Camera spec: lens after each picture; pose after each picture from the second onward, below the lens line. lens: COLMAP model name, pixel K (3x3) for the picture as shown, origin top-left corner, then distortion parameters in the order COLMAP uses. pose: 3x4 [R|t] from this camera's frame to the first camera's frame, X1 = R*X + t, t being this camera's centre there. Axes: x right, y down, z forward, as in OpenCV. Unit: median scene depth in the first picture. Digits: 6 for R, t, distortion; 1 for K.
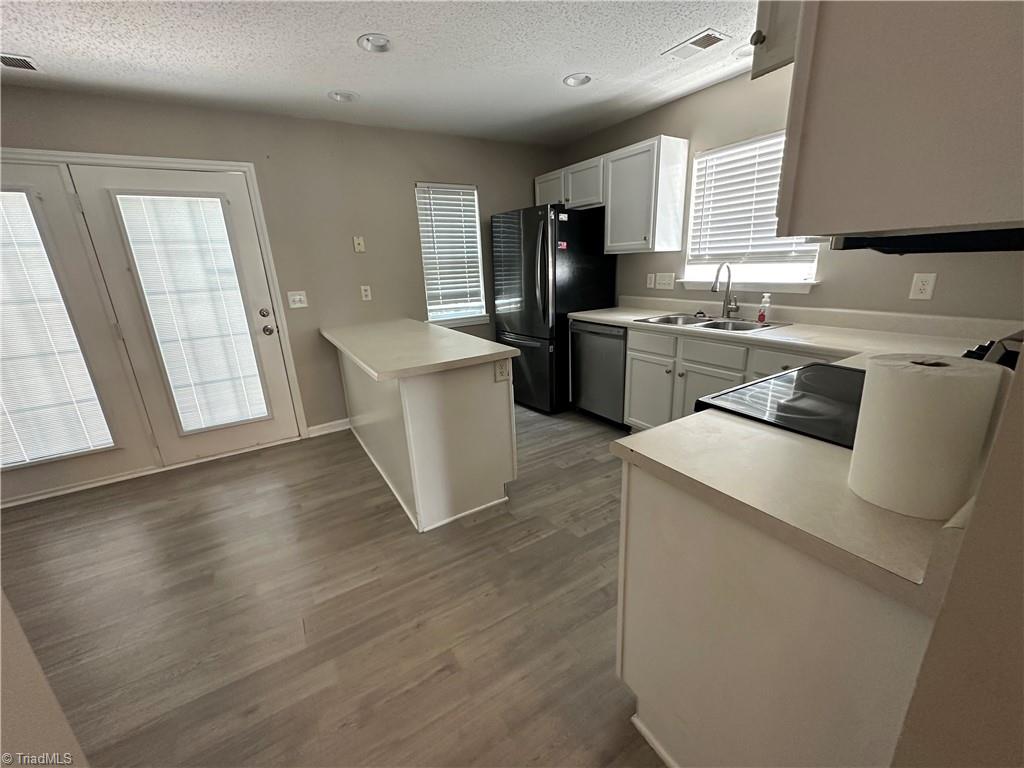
lens RADIAL K [[408.6, 0, 513.4], [0, 408.6, 383.8], [0, 0, 1]] dist [-0.000641, 0.000116]
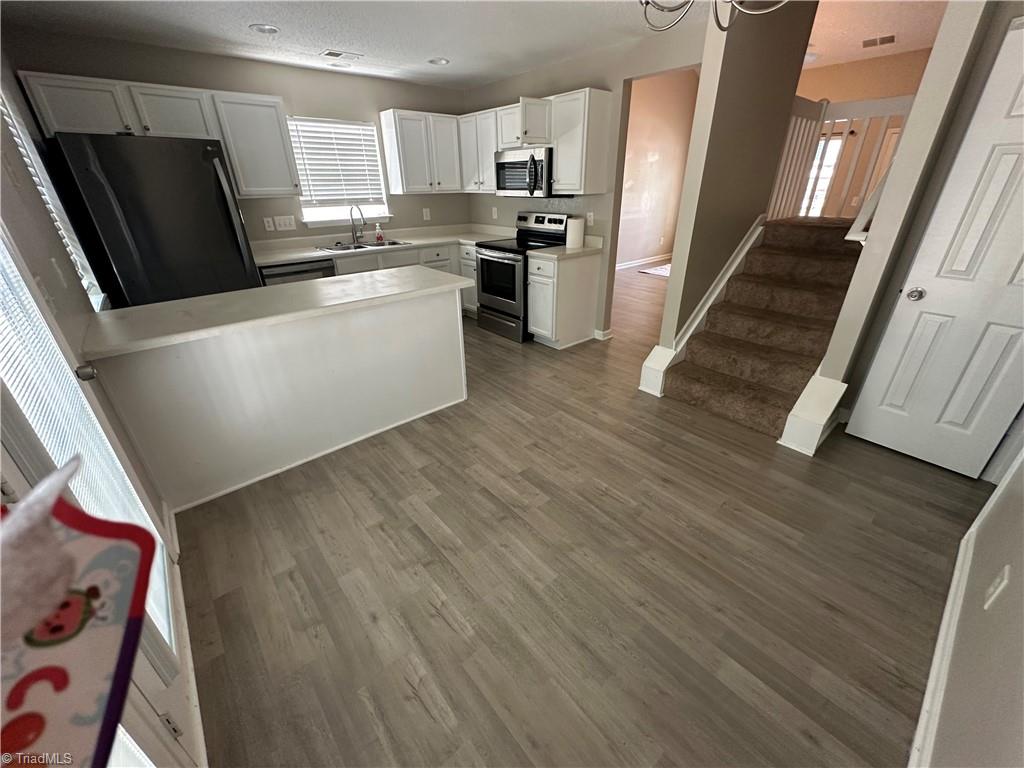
lens RADIAL K [[408.6, 0, 513.4], [0, 408.6, 383.8], [0, 0, 1]] dist [-0.000641, 0.000116]
pose [[-0.155418, -0.395674, 0.905145, -1.050342], [0.303570, 0.852812, 0.424921, -0.165328], [-0.940048, 0.340815, -0.012427, 0.581313]]
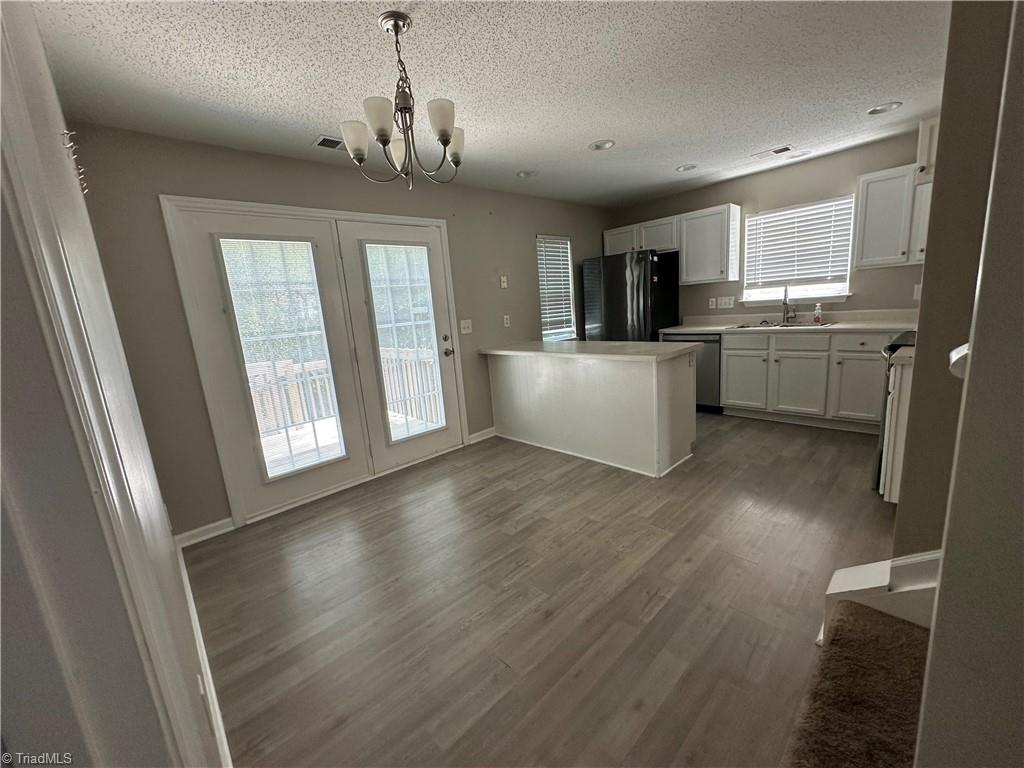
lens RADIAL K [[408.6, 0, 513.4], [0, 408.6, 383.8], [0, 0, 1]] dist [-0.000641, 0.000116]
pose [[0.979285, -0.070912, 0.189666, -0.644452], [0.092135, 0.990140, -0.105517, 0.104062], [-0.180313, 0.120806, 0.976162, -0.191552]]
